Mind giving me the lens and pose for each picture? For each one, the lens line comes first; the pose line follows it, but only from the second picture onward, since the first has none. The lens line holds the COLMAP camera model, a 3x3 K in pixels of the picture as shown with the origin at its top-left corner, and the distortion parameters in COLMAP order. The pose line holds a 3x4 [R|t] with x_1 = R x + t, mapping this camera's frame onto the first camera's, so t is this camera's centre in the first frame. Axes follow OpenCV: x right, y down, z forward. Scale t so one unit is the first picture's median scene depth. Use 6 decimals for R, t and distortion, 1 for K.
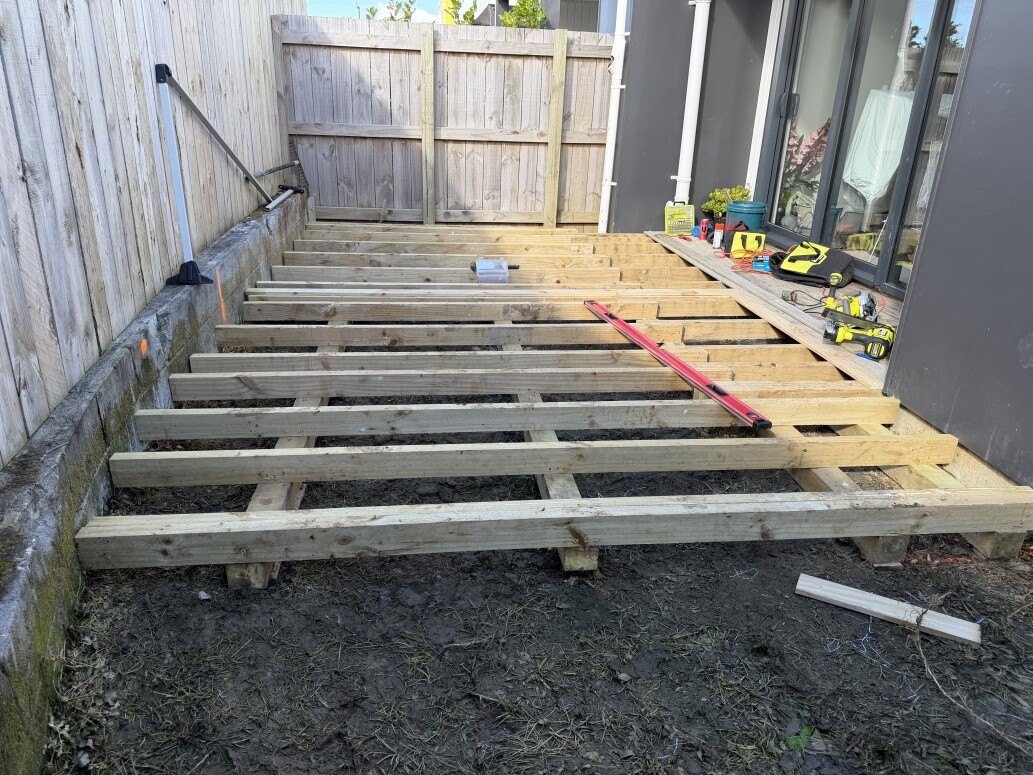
lens RADIAL K [[731.9, 0, 516.5], [0, 731.9, 387.5], [0, 0, 1]] dist [0.076727, -0.076129]
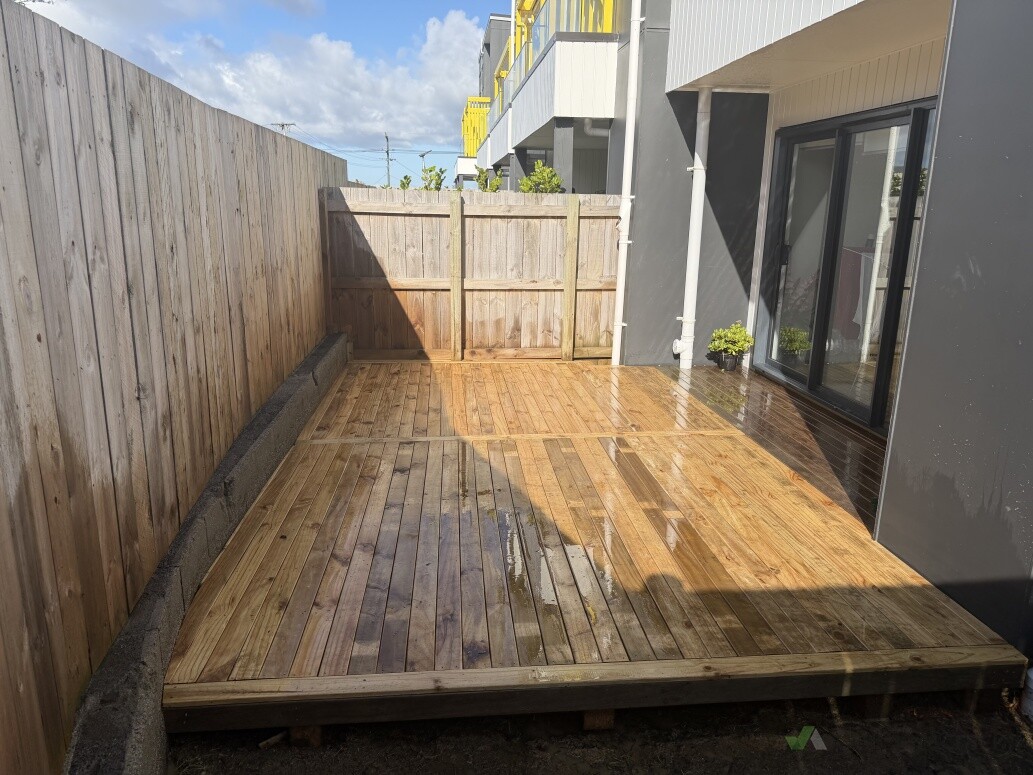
lens RADIAL K [[724.1, 0, 516.5], [0, 724.1, 387.5], [0, 0, 1]] dist [0.133443, -0.192118]
pose [[0.999520, -0.014024, -0.027625, 0.000134], [0.010136, 0.990635, -0.136163, -0.039694], [0.029276, 0.135817, 0.990301, -0.063762]]
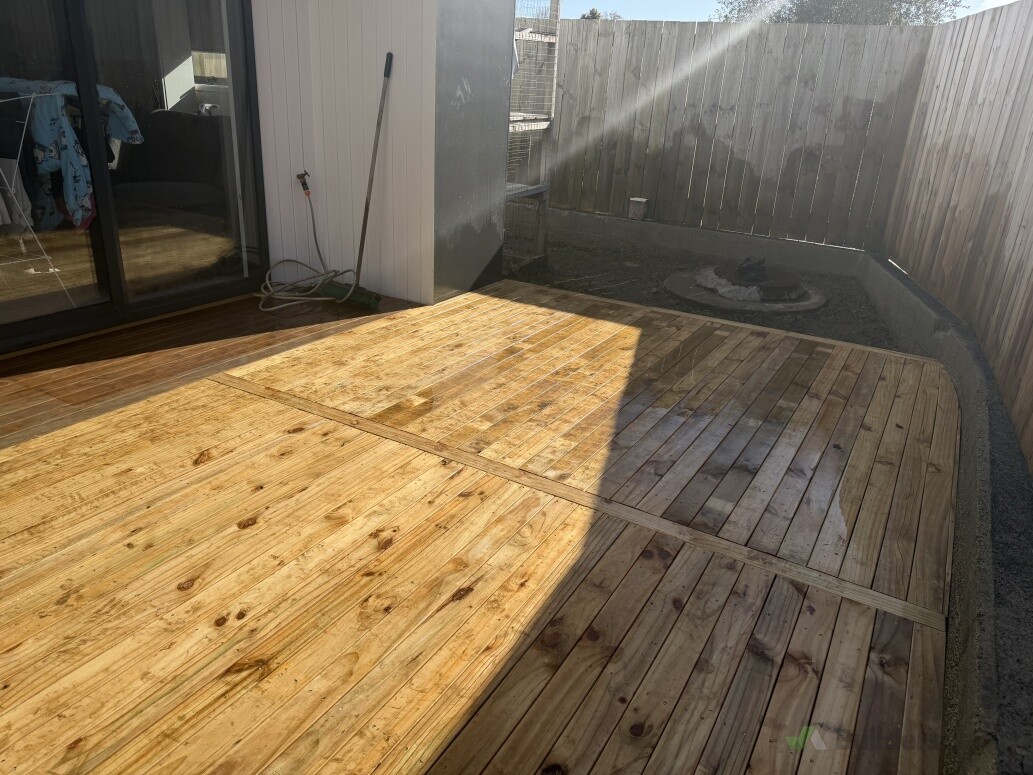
lens RADIAL K [[724.1, 0, 516.5], [0, 724.1, 387.5], [0, 0, 1]] dist [0.133443, -0.192118]
pose [[-0.796199, -0.304619, 0.522756, -0.235044], [0.141864, 0.745933, 0.650737, -0.408744], [-0.588168, 0.592277, -0.550697, 0.912120]]
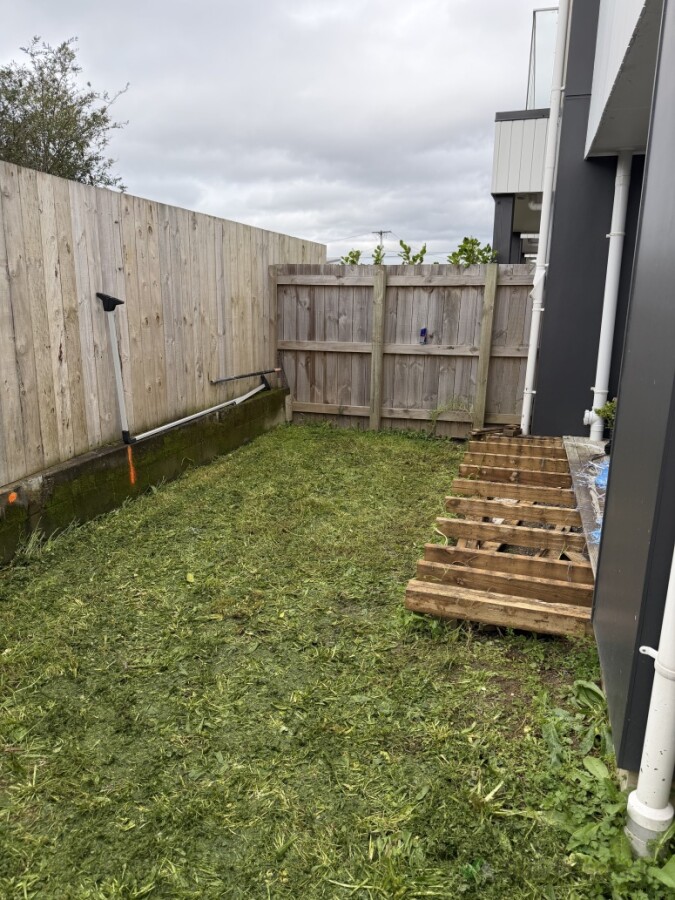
lens RADIAL K [[630.8, 0, 337.5], [0, 630.8, 450.0], [0, 0, 1]] dist [0.133443, -0.192118]
pose [[0.914031, 0.072248, -0.399159, 0.257429], [-0.133574, 0.982739, -0.127995, -0.031271], [0.383022, 0.170309, 0.907904, 0.036538]]
